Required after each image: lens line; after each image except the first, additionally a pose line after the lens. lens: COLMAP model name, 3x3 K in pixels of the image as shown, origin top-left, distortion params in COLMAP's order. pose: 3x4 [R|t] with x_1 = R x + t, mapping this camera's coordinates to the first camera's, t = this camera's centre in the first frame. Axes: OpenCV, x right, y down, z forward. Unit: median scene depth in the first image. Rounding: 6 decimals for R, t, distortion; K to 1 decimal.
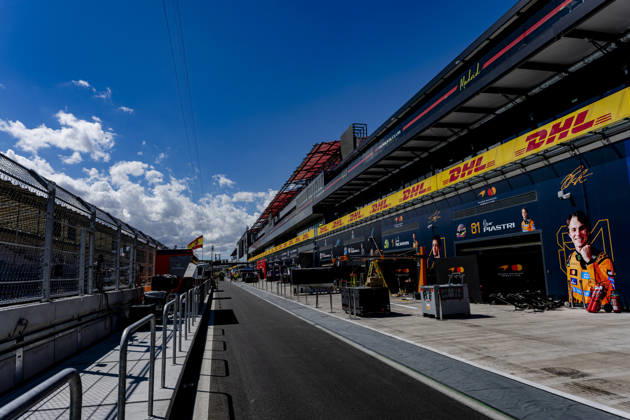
lens RADIAL K [[652.3, 0, 315.0], [0, 652.3, 210.0], [0, 0, 1]] dist [0.036355, -0.004095]
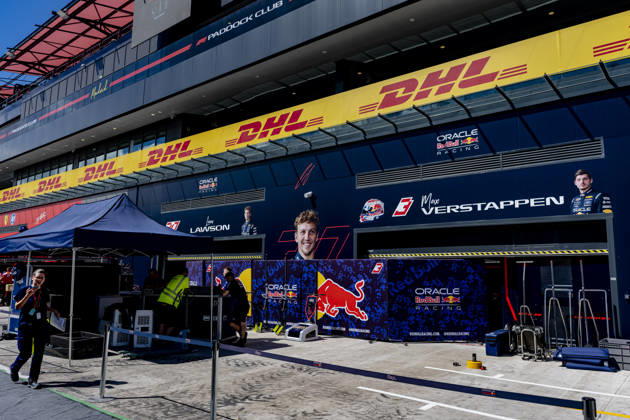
lens RADIAL K [[652.3, 0, 315.0], [0, 652.3, 210.0], [0, 0, 1]] dist [0.036355, -0.004095]
pose [[0.840739, 0.105270, 0.531109, -0.040748], [-0.098328, 0.994291, -0.041424, 0.026451], [-0.532437, -0.017396, 0.846291, 0.268389]]
